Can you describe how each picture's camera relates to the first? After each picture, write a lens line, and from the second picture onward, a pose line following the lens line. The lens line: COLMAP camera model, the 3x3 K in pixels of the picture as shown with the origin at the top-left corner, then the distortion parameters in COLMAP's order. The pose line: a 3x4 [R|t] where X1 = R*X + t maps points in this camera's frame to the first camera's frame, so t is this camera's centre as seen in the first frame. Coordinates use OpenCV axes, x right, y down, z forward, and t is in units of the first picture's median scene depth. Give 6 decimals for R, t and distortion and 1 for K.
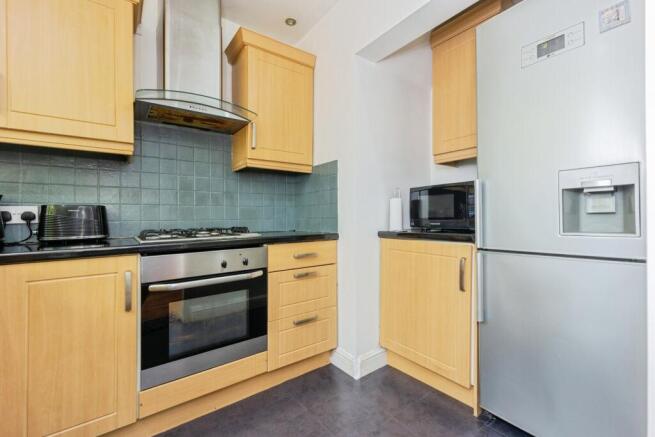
lens RADIAL K [[283.7, 0, 329.1], [0, 283.7, 215.0], [0, 0, 1]] dist [-0.002865, 0.001816]
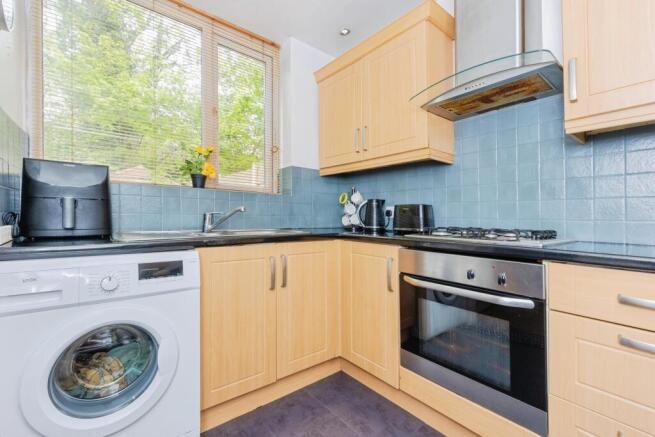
lens RADIAL K [[283.7, 0, 329.6], [0, 283.7, 215.7], [0, 0, 1]] dist [-0.002865, 0.001816]
pose [[0.037511, 0.011106, -0.999235, 0.361516], [-0.003037, 0.999935, 0.011000, 0.002782], [0.999292, 0.002622, 0.037542, 0.525483]]
